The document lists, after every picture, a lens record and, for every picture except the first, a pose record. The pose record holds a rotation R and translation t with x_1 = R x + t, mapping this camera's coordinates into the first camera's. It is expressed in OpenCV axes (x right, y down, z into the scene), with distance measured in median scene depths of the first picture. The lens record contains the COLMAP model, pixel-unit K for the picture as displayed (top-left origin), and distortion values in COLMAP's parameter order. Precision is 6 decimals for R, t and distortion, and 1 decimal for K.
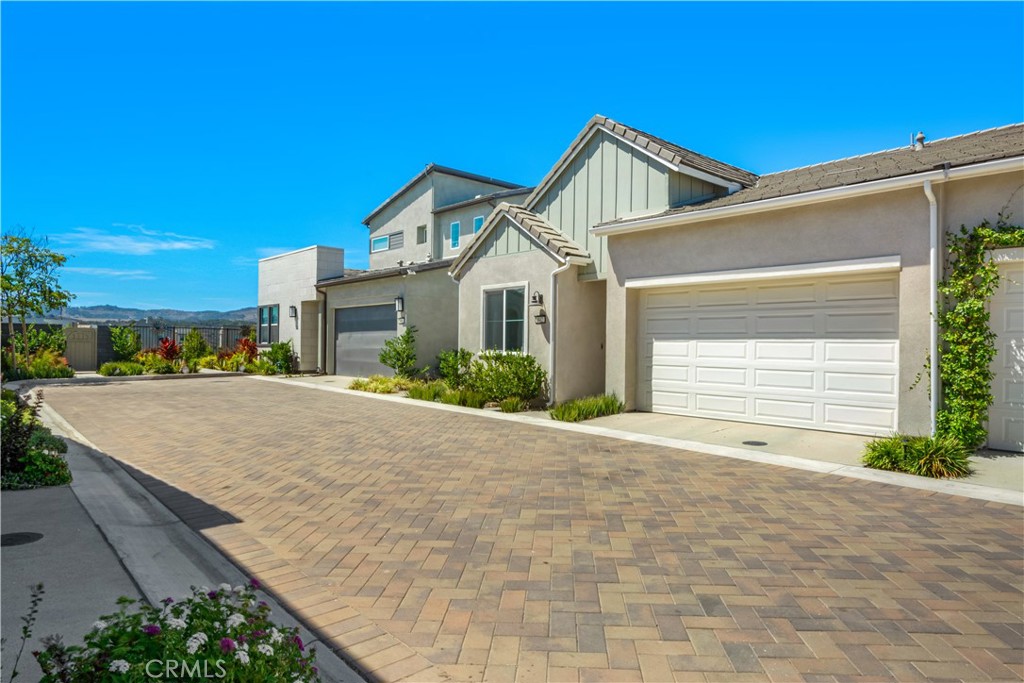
lens RADIAL K [[607.5, 0, 512.0], [0, 607.5, 341.5], [0, 0, 1]] dist [-0.001130, -0.000639]
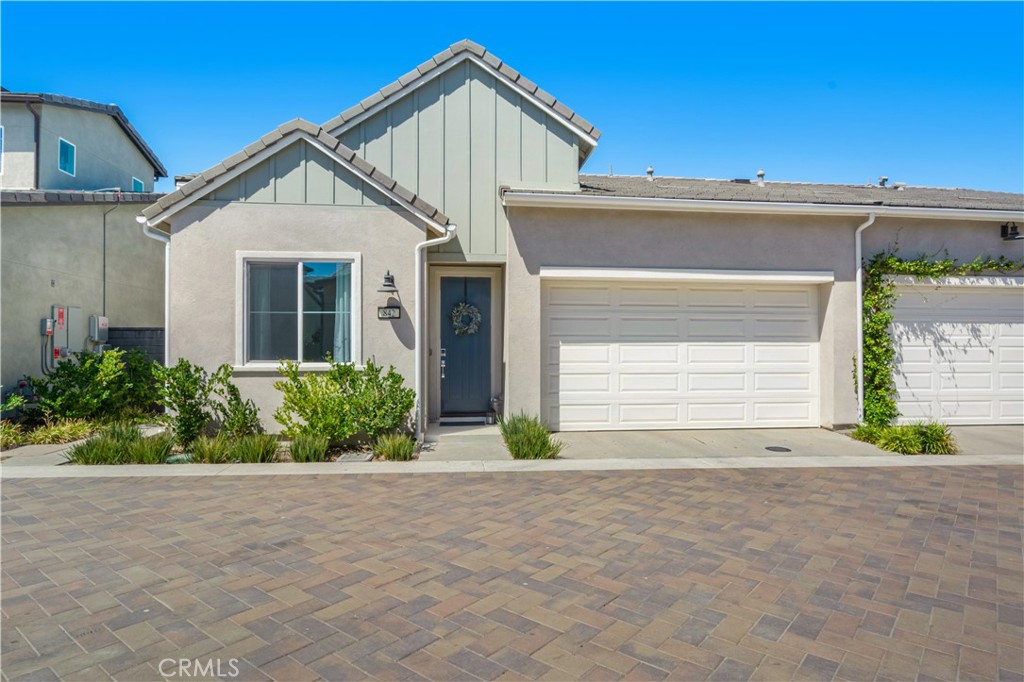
lens RADIAL K [[607.5, 0, 512.0], [0, 607.5, 341.0], [0, 0, 1]] dist [-0.001130, -0.000639]
pose [[0.575295, -0.000187, 0.817946, -0.466276], [0.002926, 0.999994, -0.001830, -0.004276], [-0.817941, 0.003446, 0.575292, 0.567219]]
